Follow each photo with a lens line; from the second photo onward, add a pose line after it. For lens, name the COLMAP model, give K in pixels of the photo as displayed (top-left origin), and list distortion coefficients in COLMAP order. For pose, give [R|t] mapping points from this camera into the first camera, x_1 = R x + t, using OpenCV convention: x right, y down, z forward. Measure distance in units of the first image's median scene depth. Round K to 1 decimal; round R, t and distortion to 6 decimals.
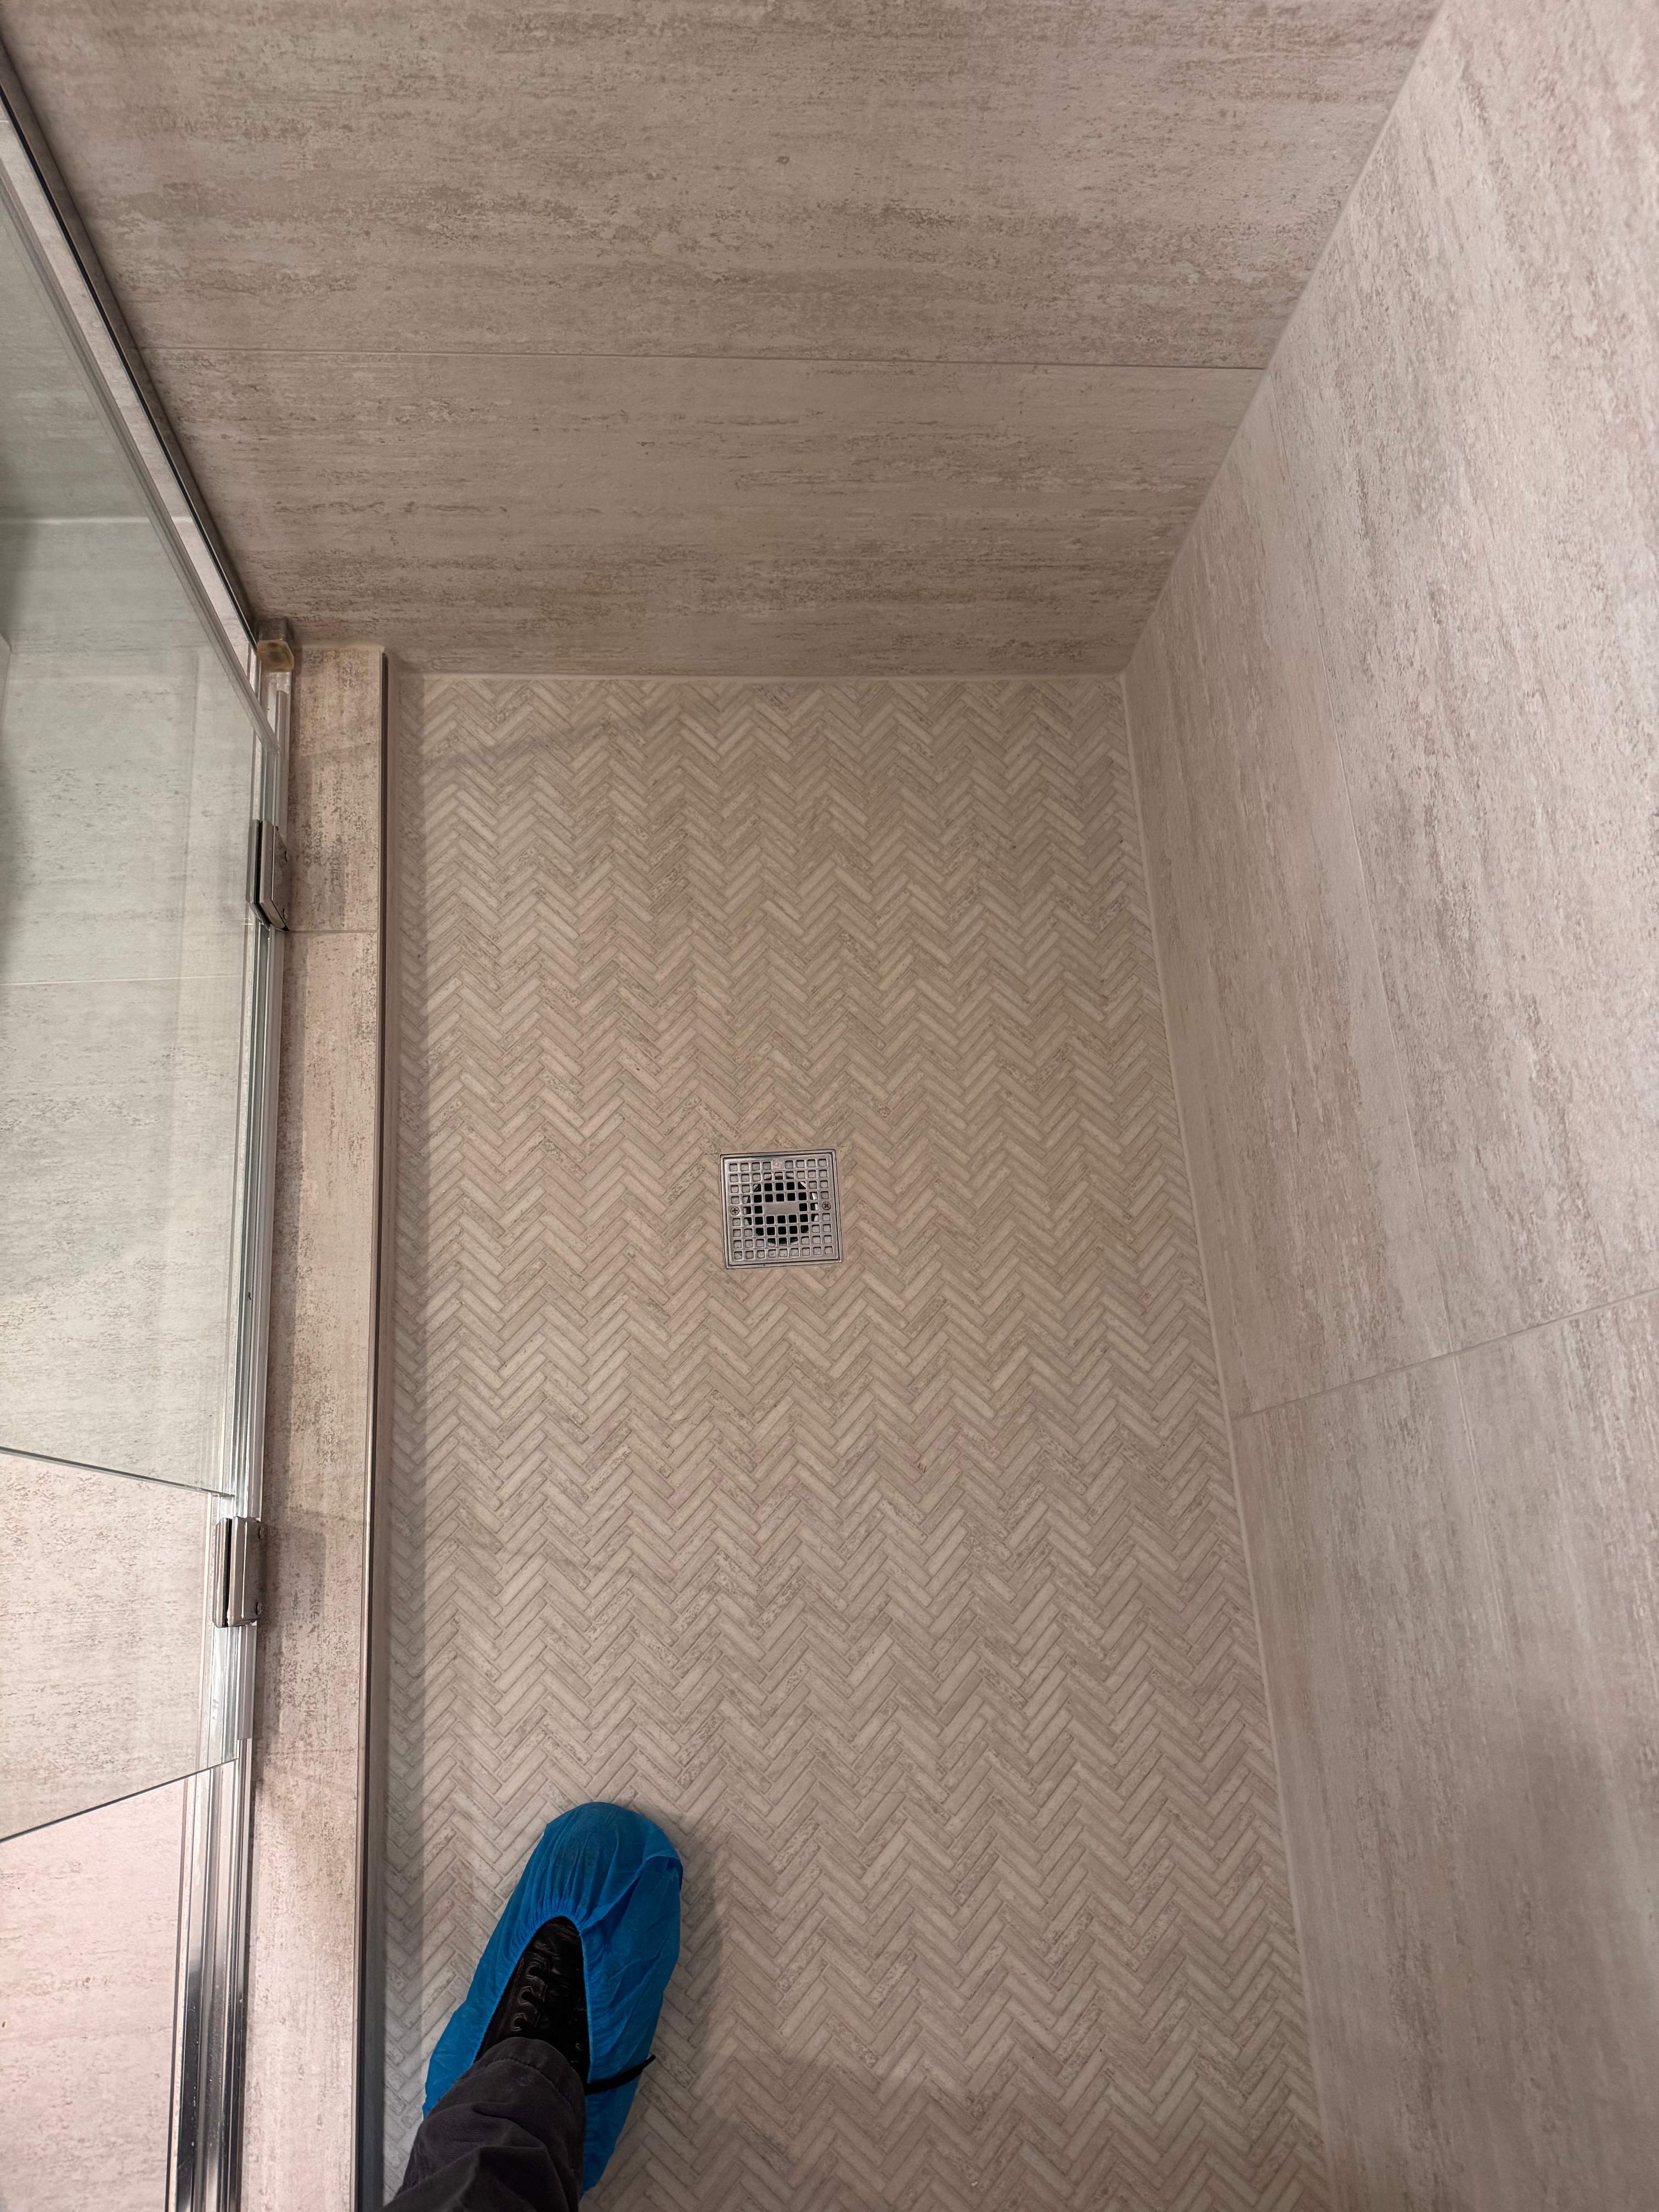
lens RADIAL K [[1543.2, 0, 842.4], [0, 1543.2, 1101.5], [0, 0, 1]] dist [0.058174, -0.076957]
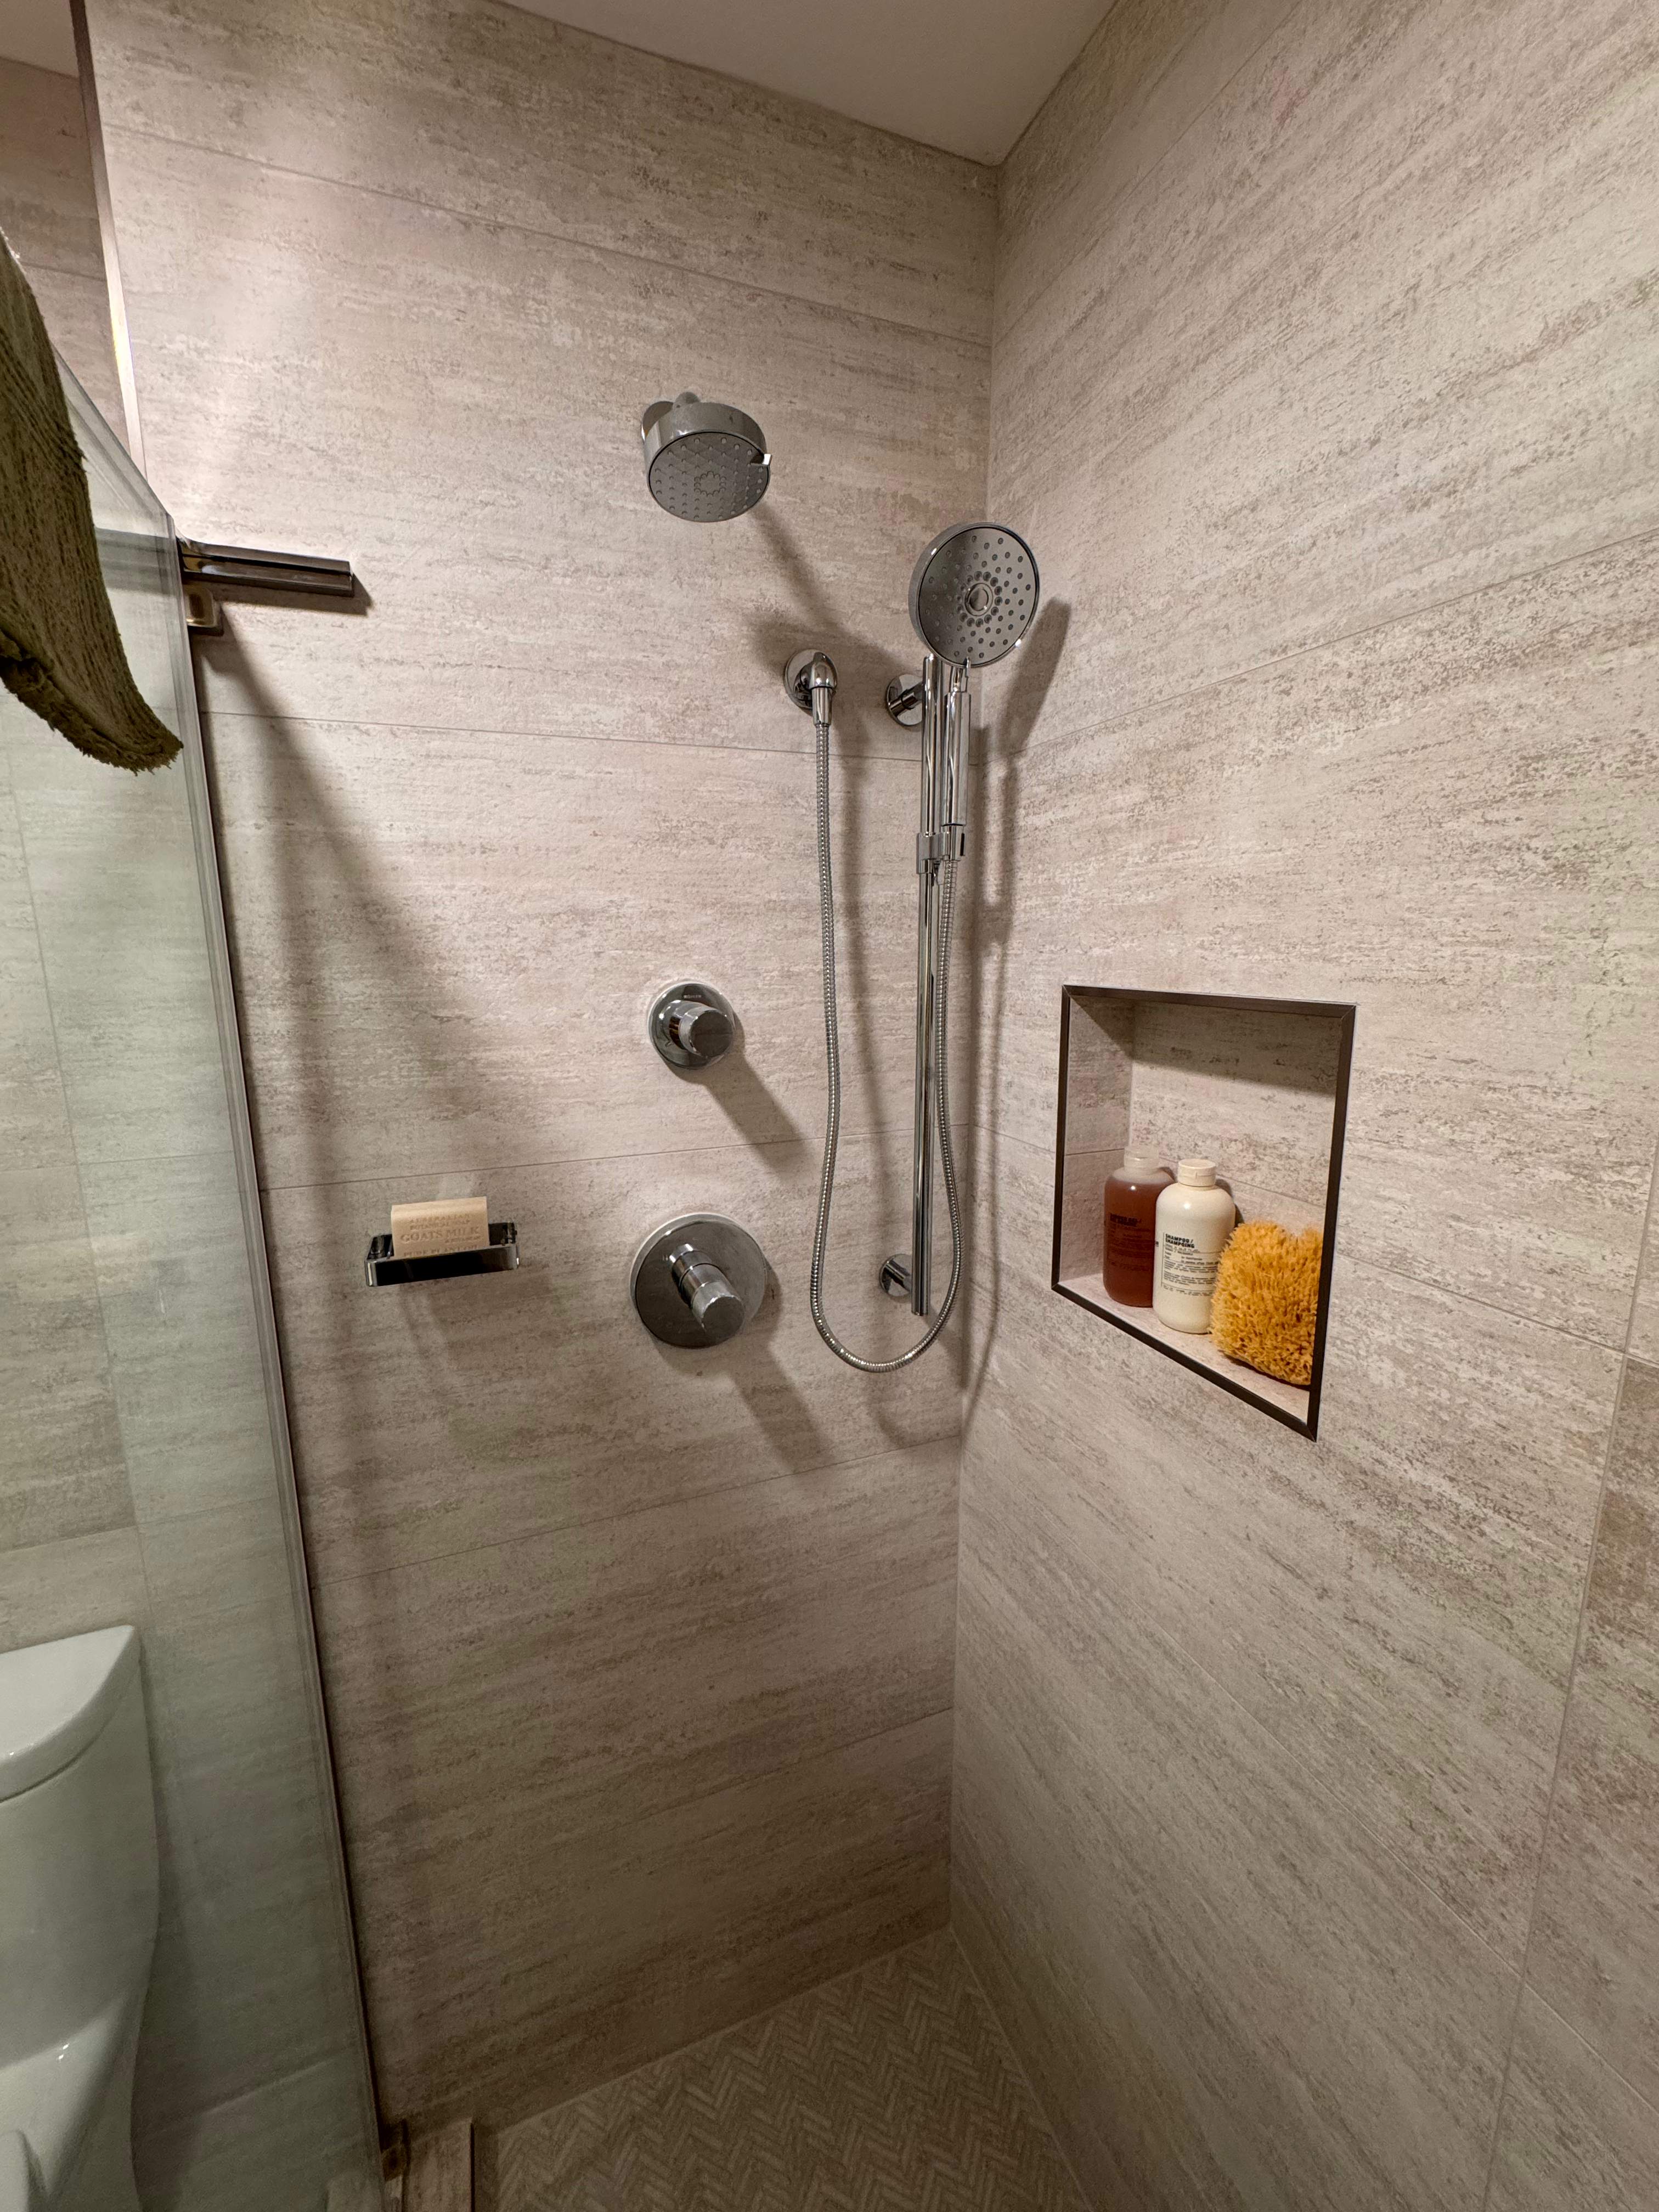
lens RADIAL K [[886.0, 0, 831.7], [0, 886.0, 1092.7], [0, 0, 1]] dist [-0.006731, 0.001201]
pose [[0.945085, -0.145054, 0.292871, -0.109687], [0.326743, 0.439329, -0.836797, 0.099821], [-0.007286, 0.886538, 0.462598, -0.267380]]
